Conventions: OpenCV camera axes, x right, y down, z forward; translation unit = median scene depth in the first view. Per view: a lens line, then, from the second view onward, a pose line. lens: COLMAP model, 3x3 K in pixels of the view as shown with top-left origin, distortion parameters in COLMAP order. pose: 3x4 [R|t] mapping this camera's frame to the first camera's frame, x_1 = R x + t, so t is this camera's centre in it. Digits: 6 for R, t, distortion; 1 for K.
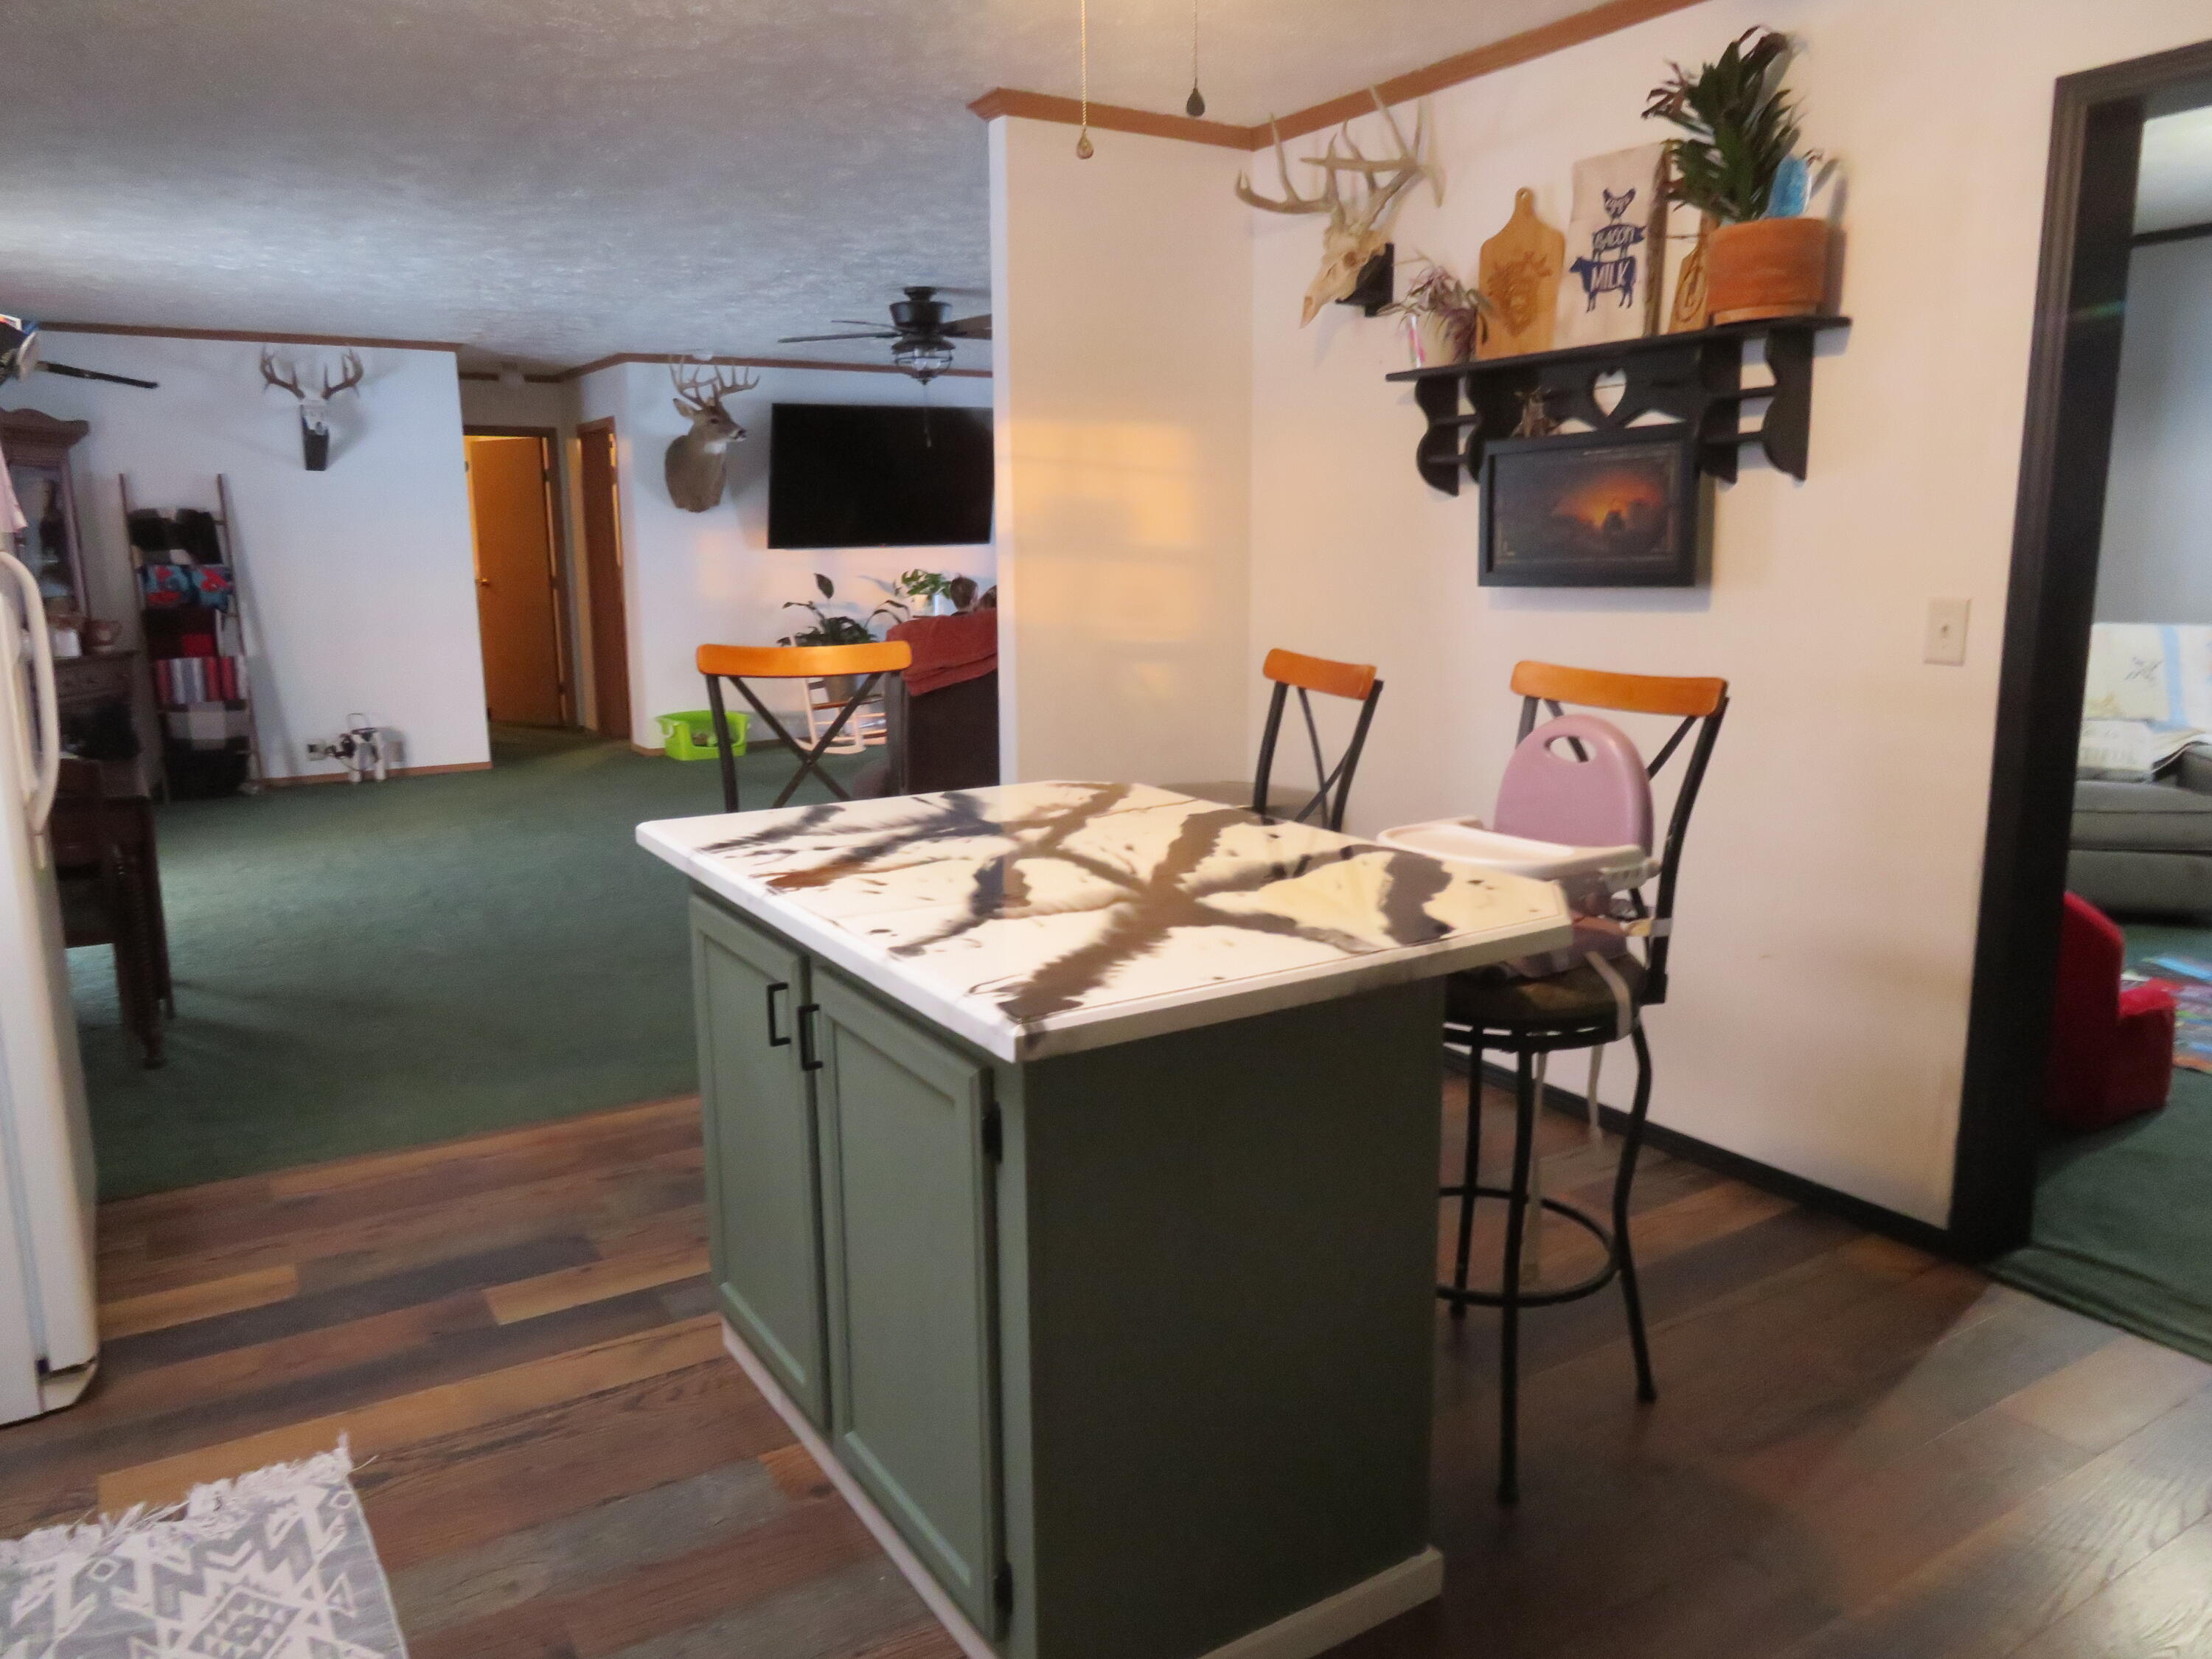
lens RADIAL K [[1575.0, 0, 1121.2], [0, 1575.0, 816.8], [0, 0, 1]] dist [-0.019524, 0.008245]
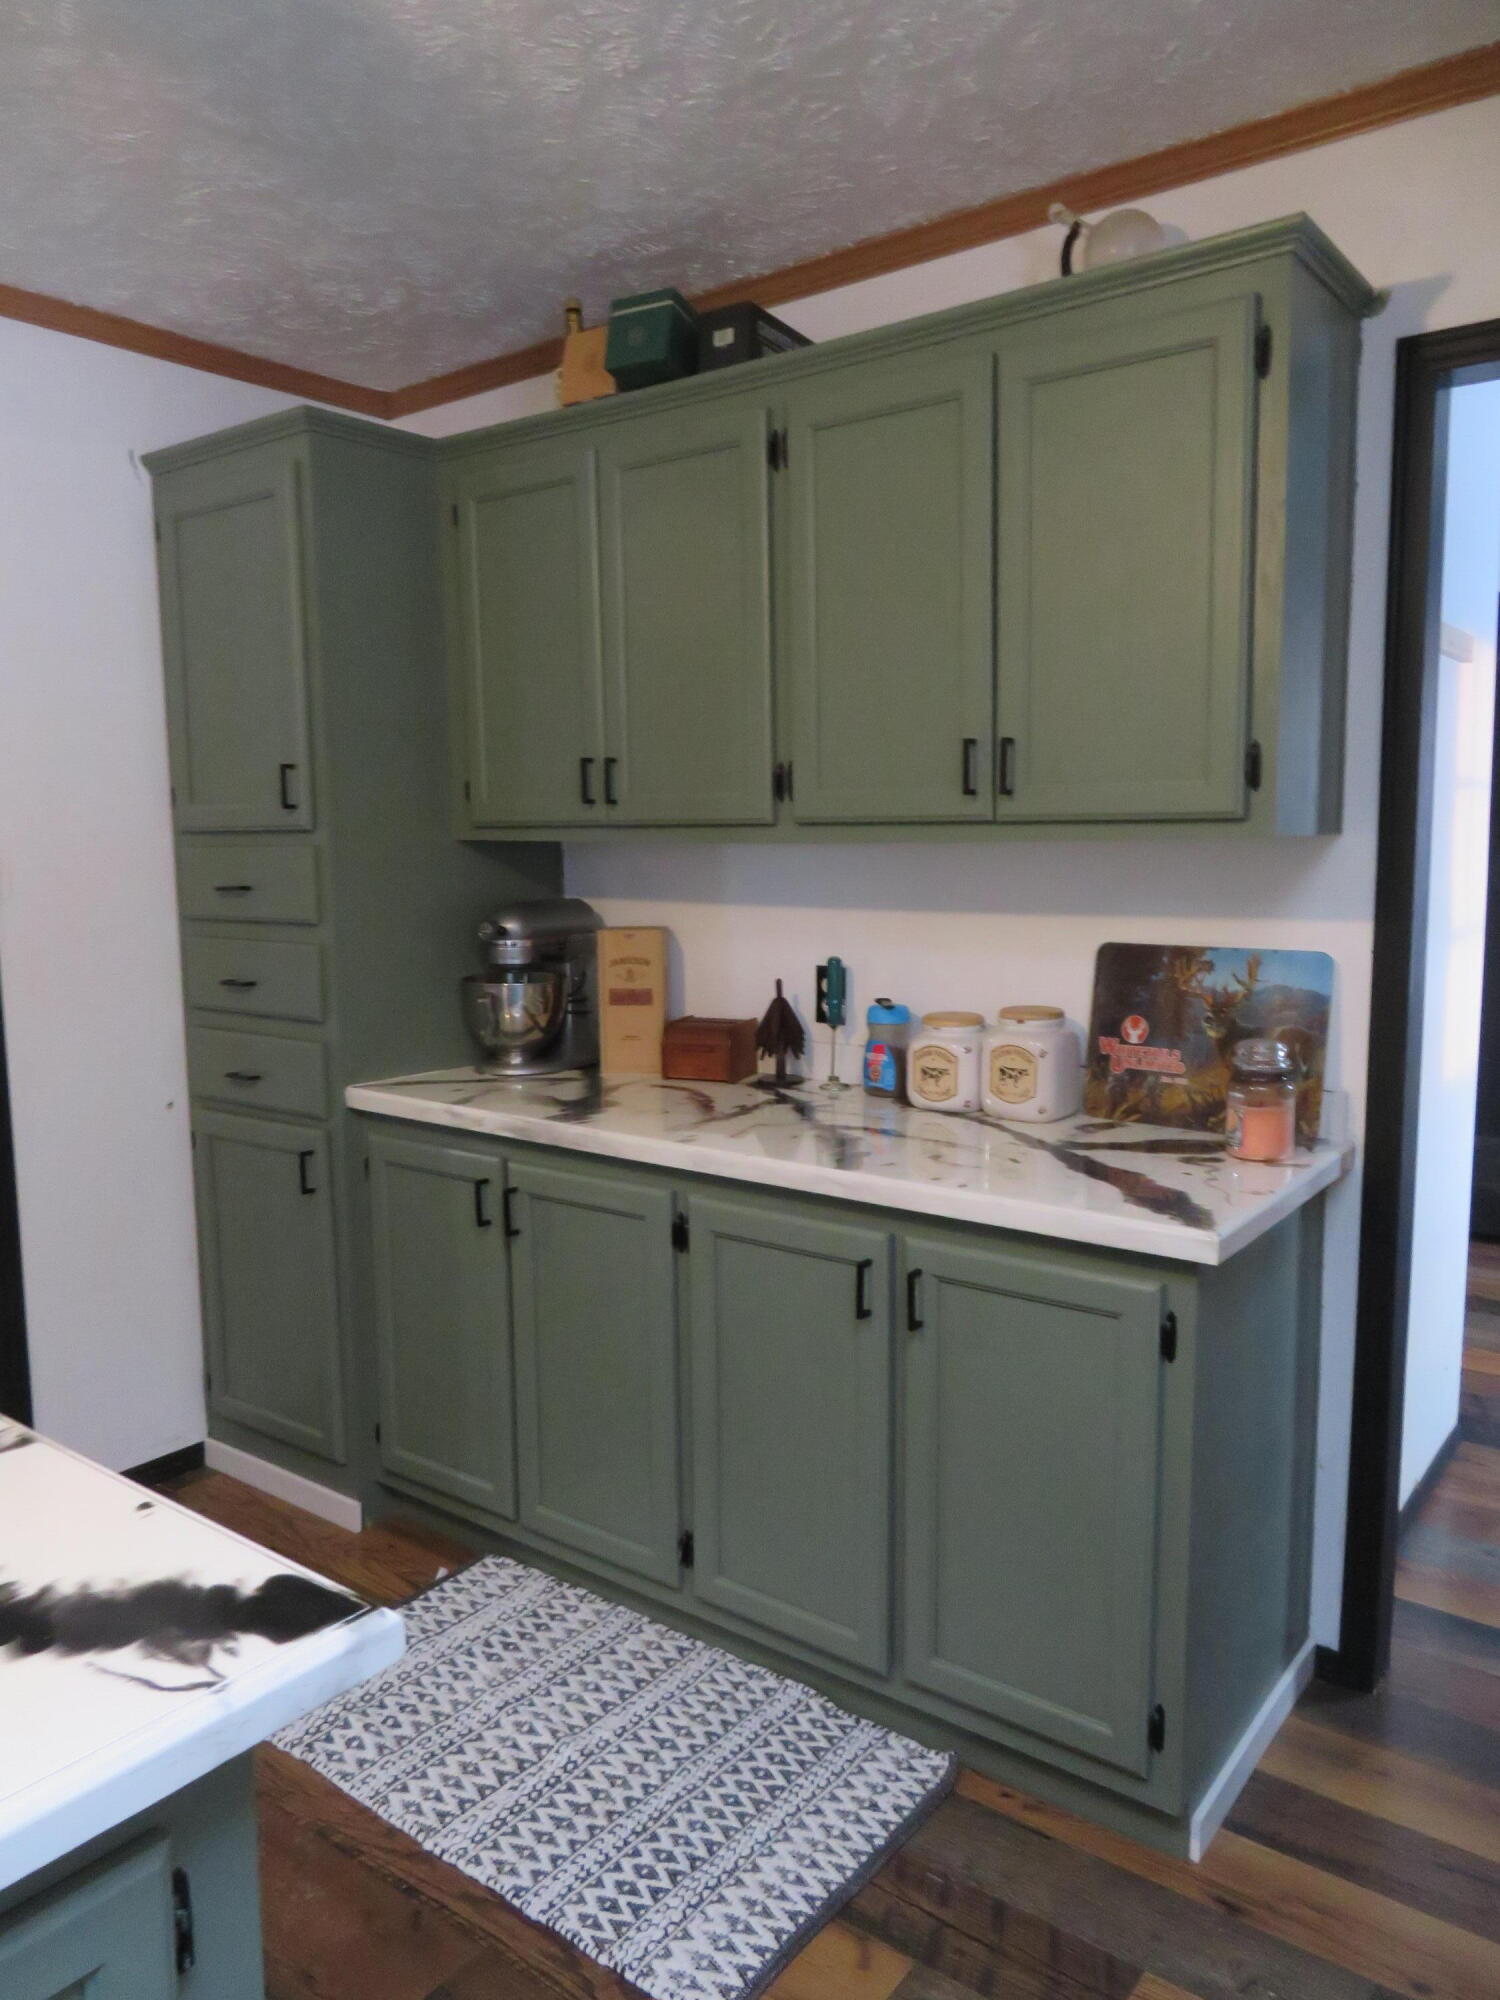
lens RADIAL K [[1424.1, 0, 743.4], [0, 1424.1, 995.4], [0, 0, 1]] dist [-0.019524, 0.008245]
pose [[-0.332963, -0.095362, 0.938105, -0.297911], [0.182512, 0.969541, 0.163337, -0.087365], [-0.925108, 0.225600, -0.305417, 0.438791]]
